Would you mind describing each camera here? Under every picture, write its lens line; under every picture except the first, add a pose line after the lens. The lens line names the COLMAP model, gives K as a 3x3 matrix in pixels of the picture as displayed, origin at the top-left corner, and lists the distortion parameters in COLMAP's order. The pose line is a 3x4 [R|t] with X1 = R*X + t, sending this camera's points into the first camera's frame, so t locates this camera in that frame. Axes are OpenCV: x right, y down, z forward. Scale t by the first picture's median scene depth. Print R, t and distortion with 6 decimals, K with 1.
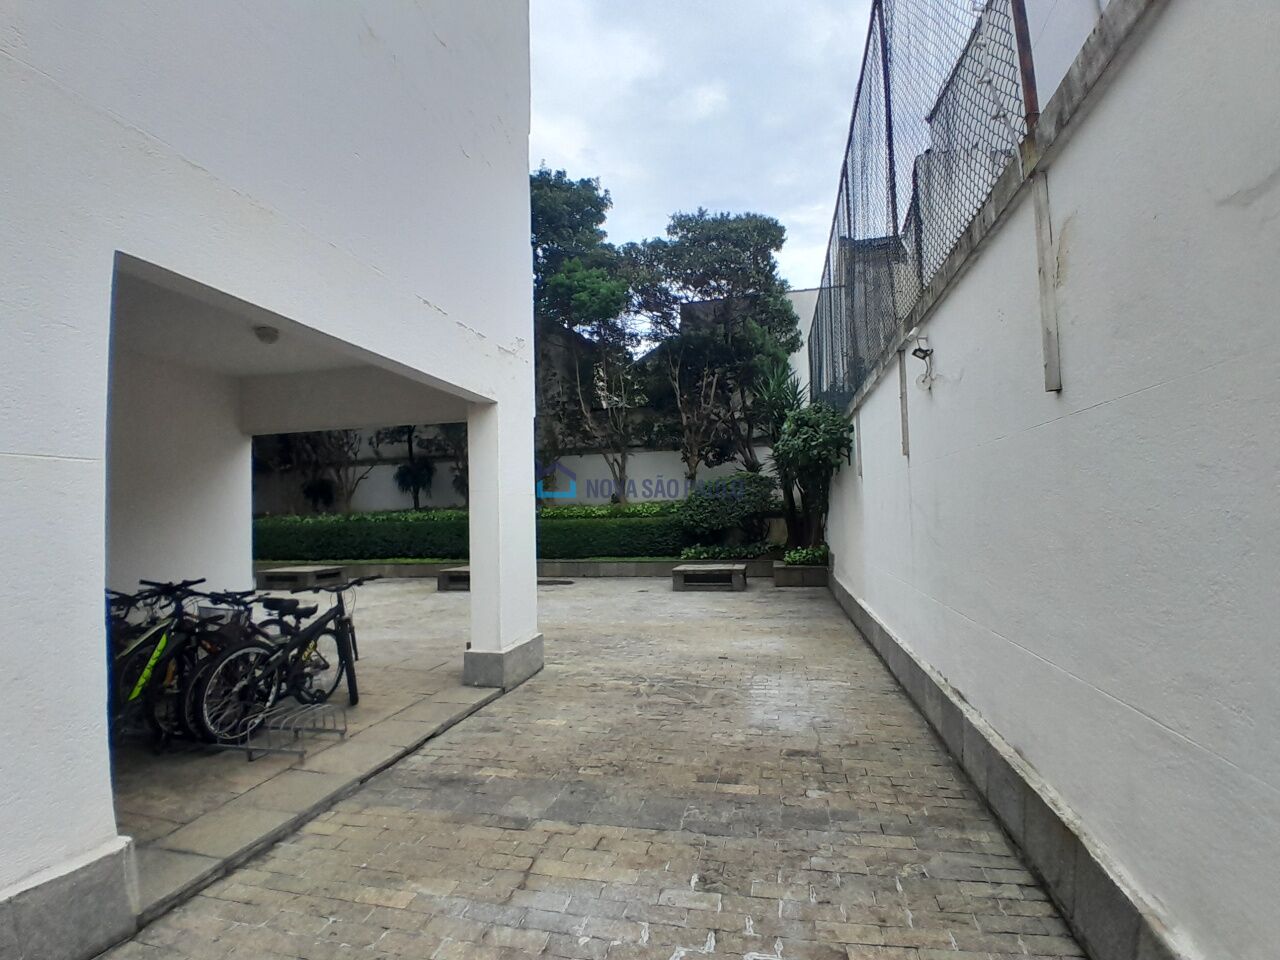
lens RADIAL K [[637.9, 0, 641.8], [0, 637.9, 494.2], [0, 0, 1]] dist [-0.001176, -0.040314]
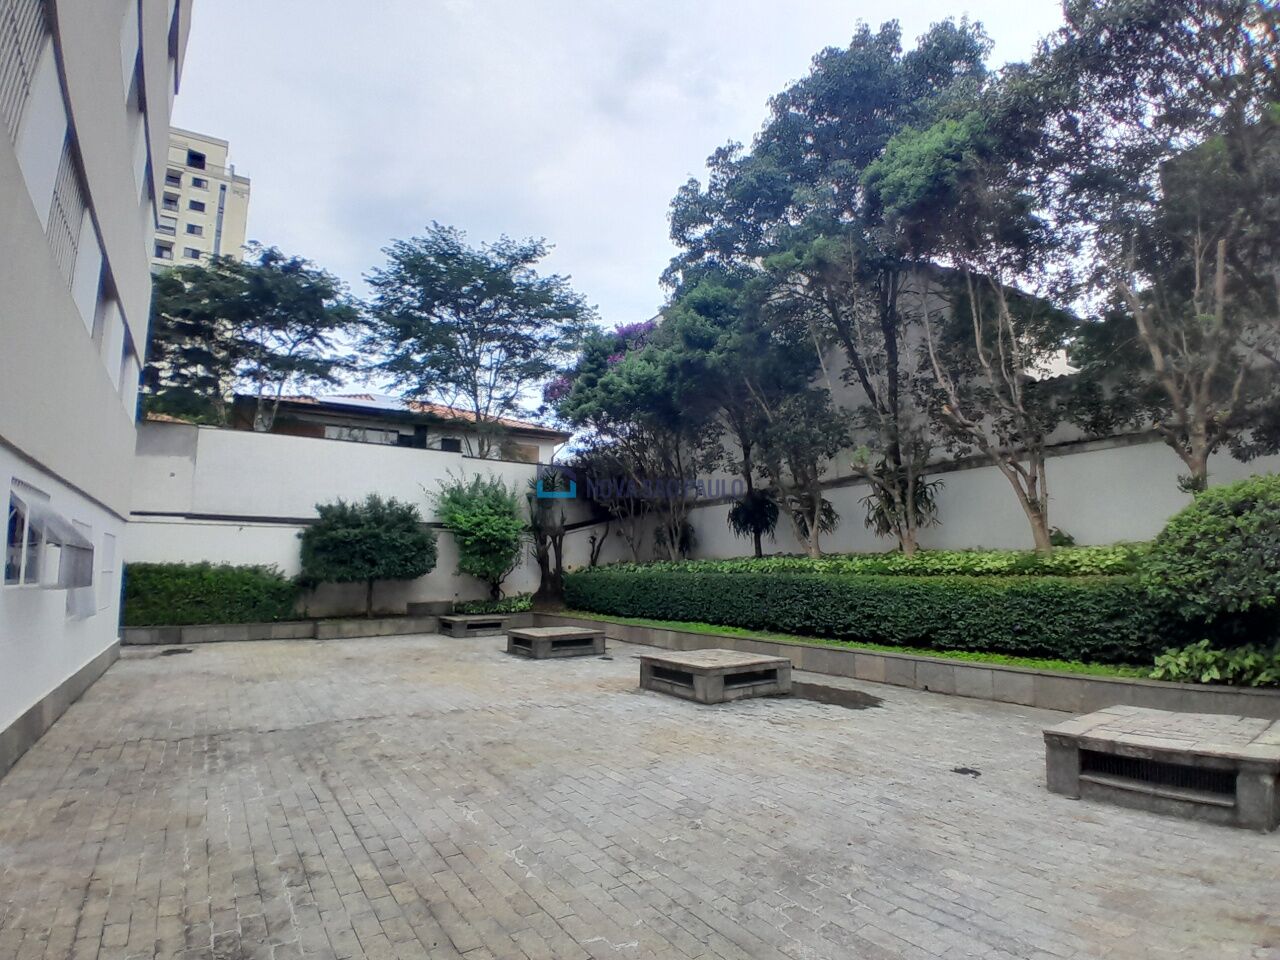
lens RADIAL K [[637.9, 0, 641.8], [0, 637.9, 494.2], [0, 0, 1]] dist [-0.001176, -0.040314]
pose [[0.719557, -0.064035, -0.691475, 0.106162], [0.010178, 0.996605, -0.081700, 0.011285], [0.694359, 0.051750, 0.717766, 0.444079]]
